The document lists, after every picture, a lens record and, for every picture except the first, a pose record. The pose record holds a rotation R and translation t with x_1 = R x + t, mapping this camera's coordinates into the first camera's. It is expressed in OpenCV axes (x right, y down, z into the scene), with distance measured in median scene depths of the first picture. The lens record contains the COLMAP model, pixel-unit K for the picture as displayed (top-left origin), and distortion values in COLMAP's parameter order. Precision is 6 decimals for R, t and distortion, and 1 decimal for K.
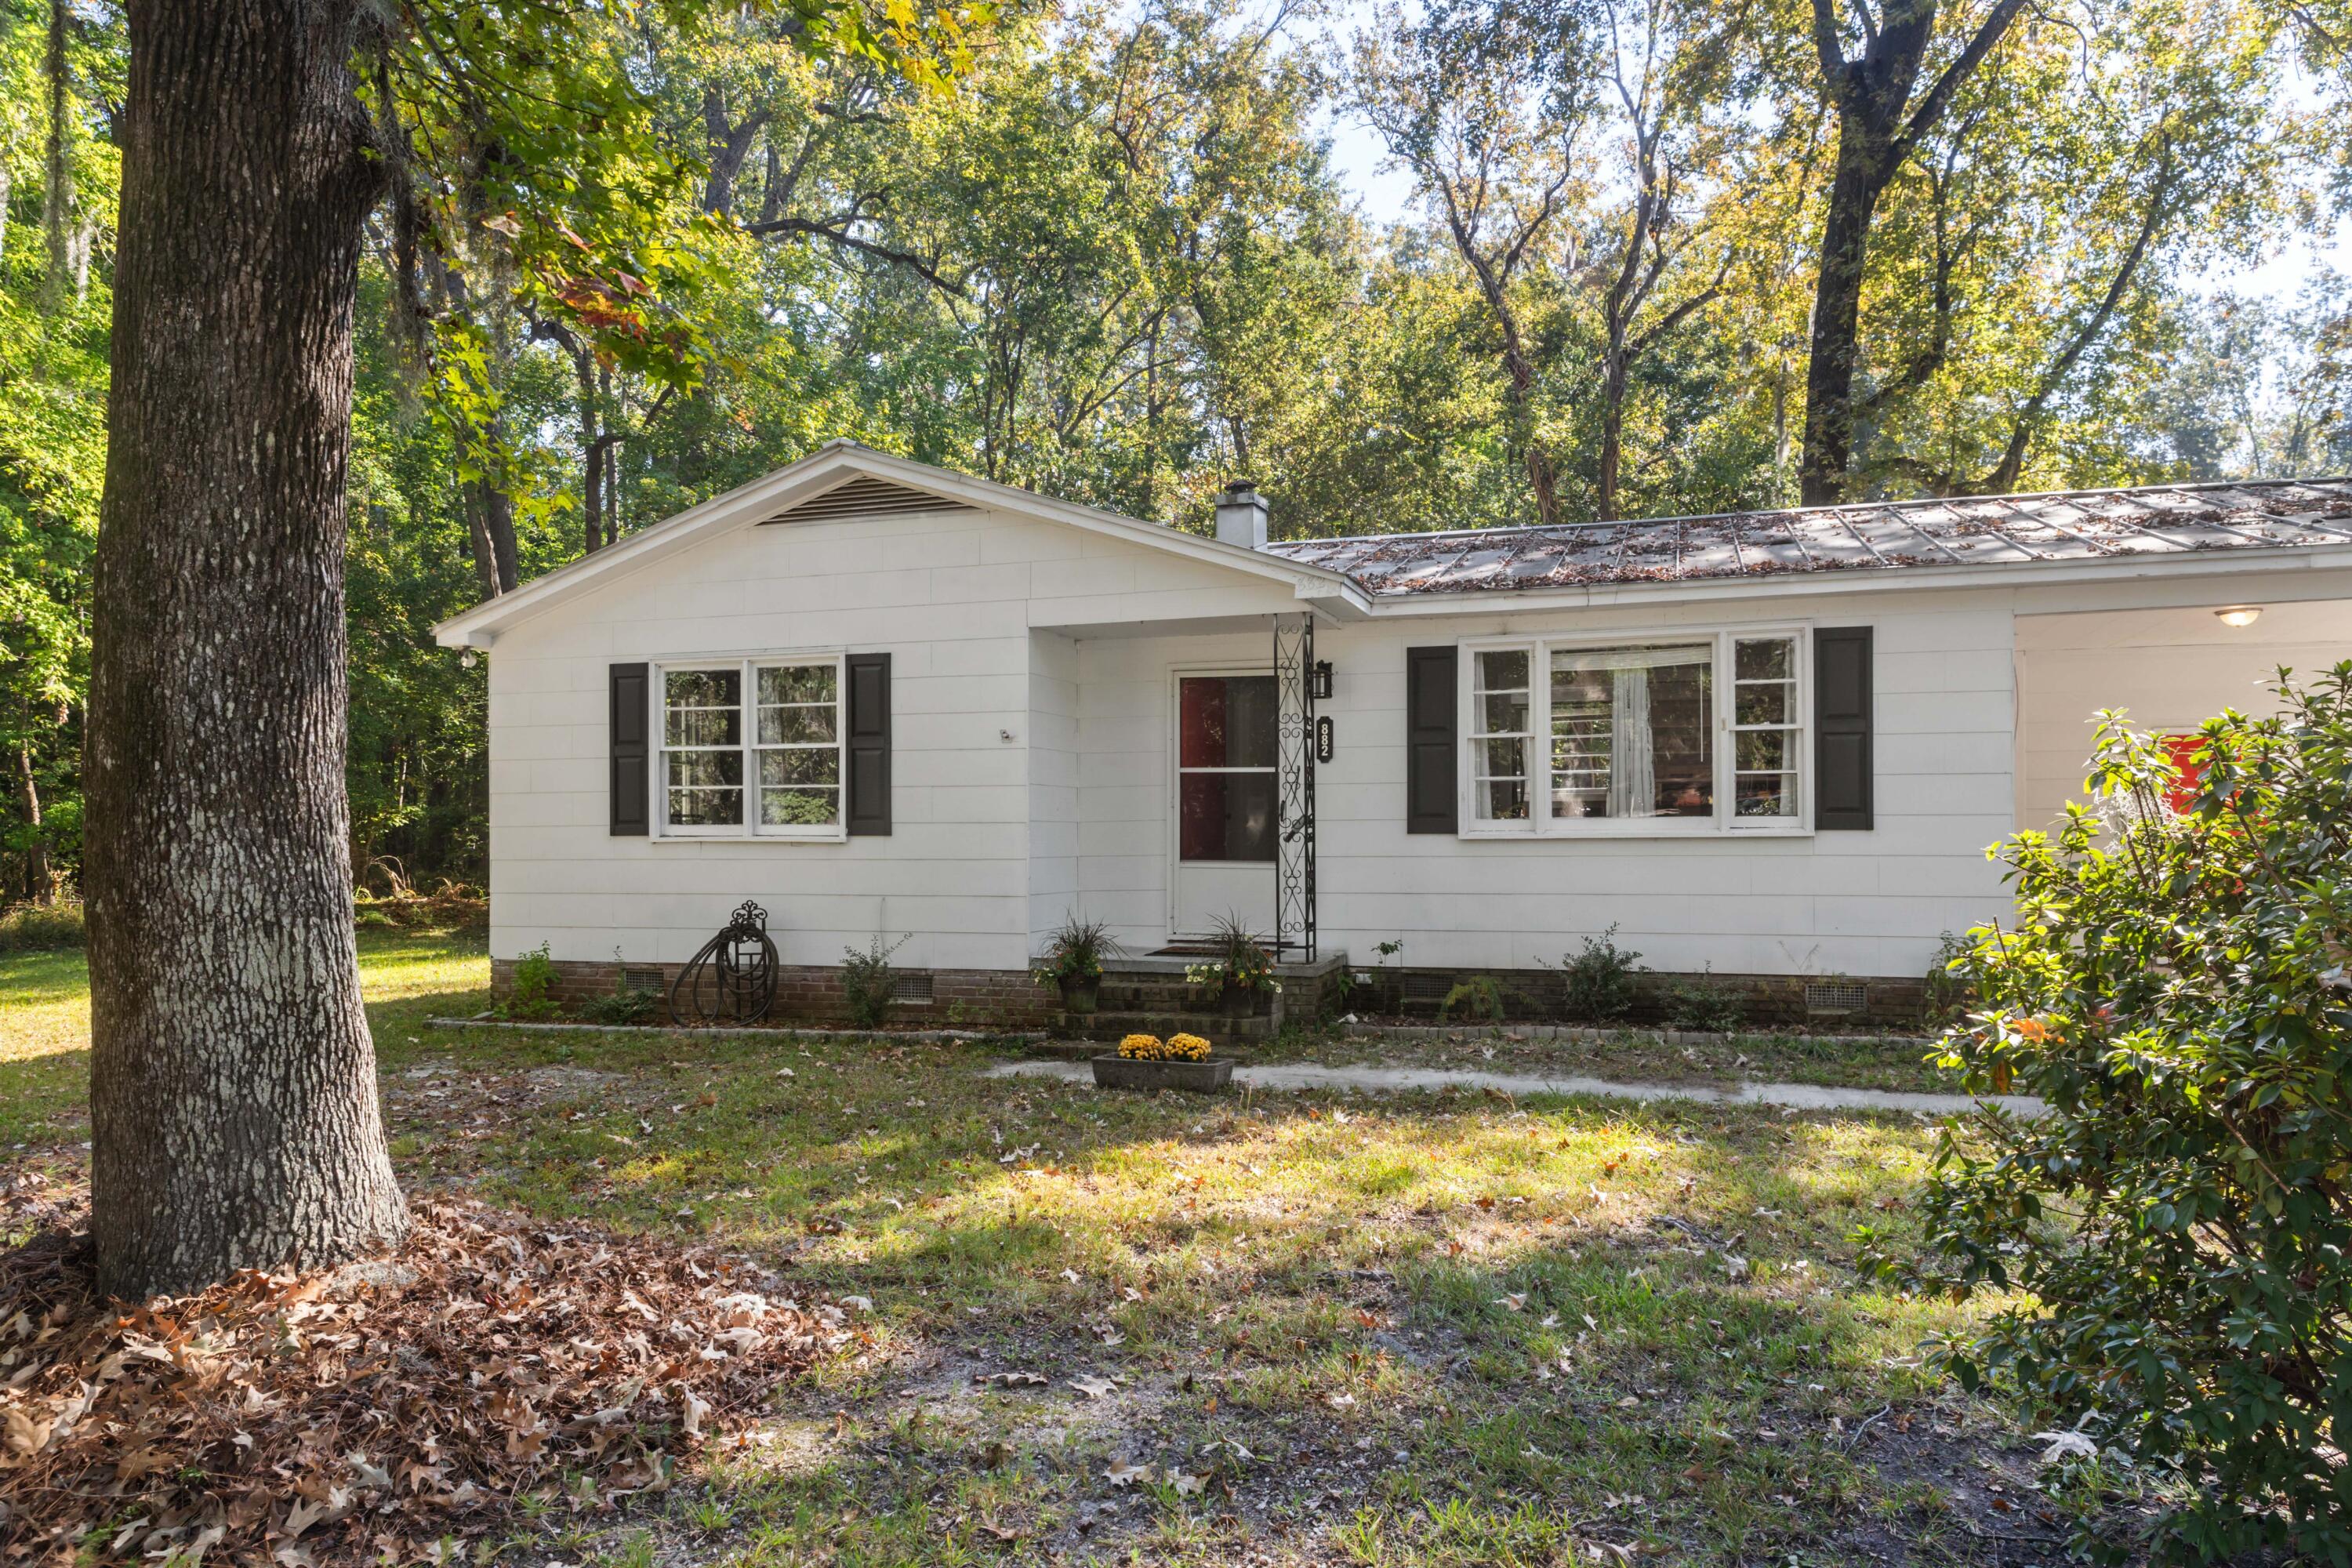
lens RADIAL K [[1614.1, 0, 1200.5], [0, 1614.1, 782.6], [0, 0, 1]] dist [0.019616, -0.012430]
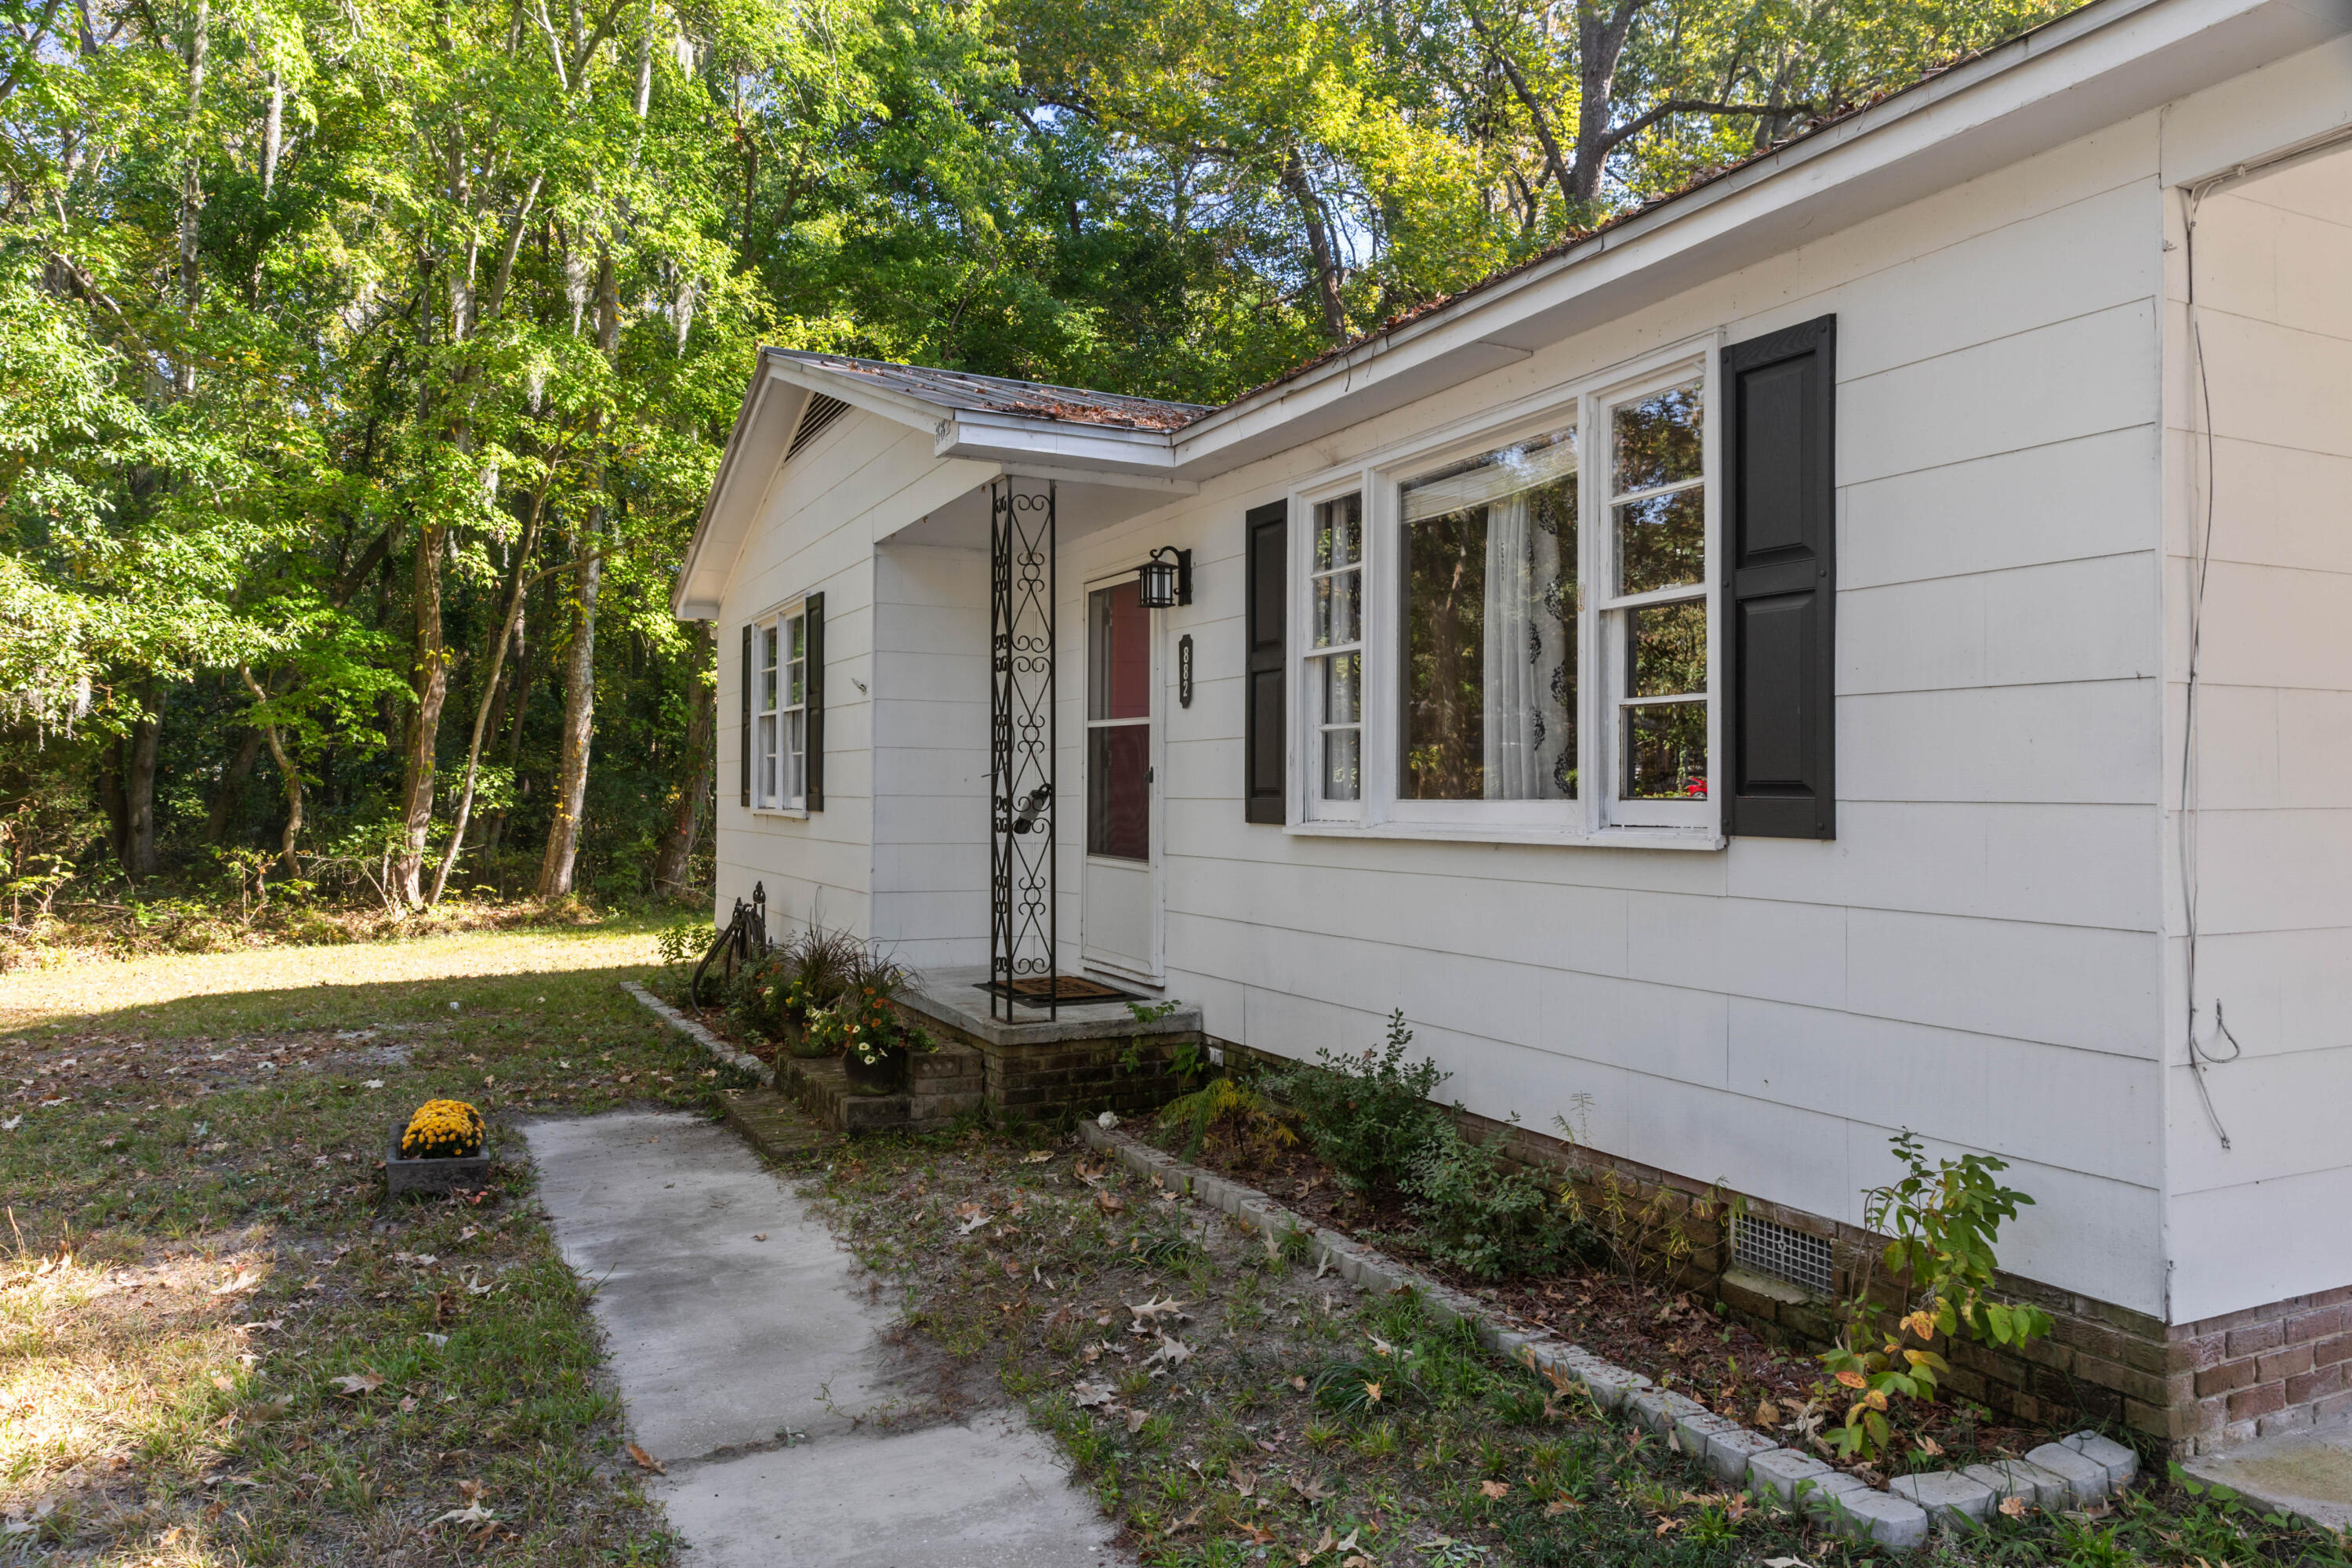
lens RADIAL K [[1614.1, 0, 1179.8], [0, 1614.1, 744.2], [0, 0, 1]] dist [0.019616, -0.012430]
pose [[0.701845, -0.011681, -0.712234, 0.531932], [0.008889, 0.999931, -0.007640, 0.007197], [0.712274, -0.000969, 0.701900, 0.564871]]
